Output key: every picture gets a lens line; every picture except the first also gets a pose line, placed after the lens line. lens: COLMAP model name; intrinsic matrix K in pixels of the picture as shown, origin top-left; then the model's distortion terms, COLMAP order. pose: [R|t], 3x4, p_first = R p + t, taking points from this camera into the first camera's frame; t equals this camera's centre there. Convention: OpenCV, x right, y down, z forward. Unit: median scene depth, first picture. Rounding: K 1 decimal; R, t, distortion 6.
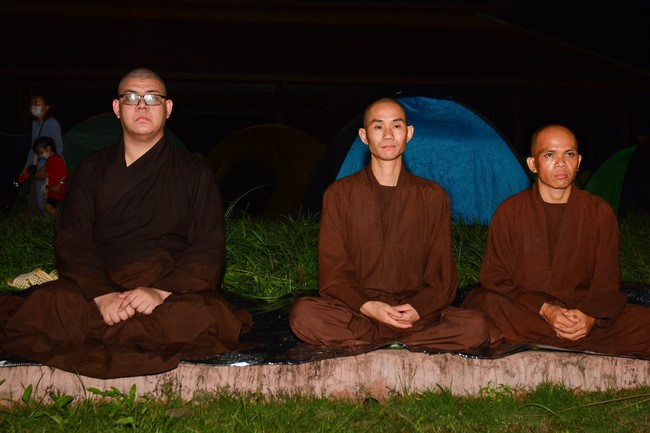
lens RADIAL K [[924.3, 0, 326.7], [0, 924.3, 216.3], [0, 0, 1]] dist [0.071864, 0.000000]
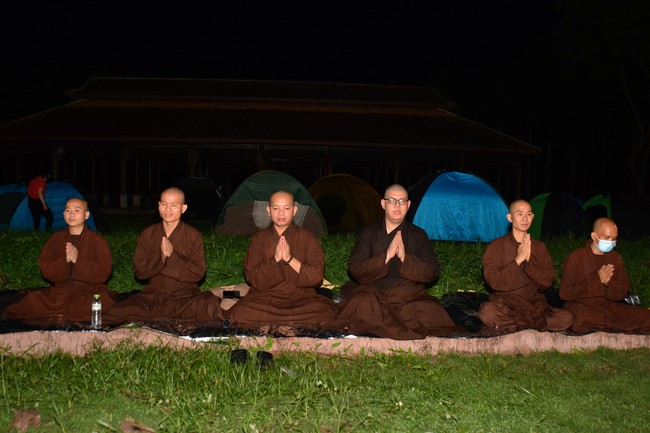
lens RADIAL K [[523.0, 0, 321.2], [0, 523.0, 220.8], [0, 0, 1]] dist [-0.094277, 0.000259]
pose [[0.999617, 0.017739, -0.021249, -0.371877], [-0.017431, 0.999741, 0.014606, -0.106480], [0.021502, -0.014230, 0.999668, -0.136435]]
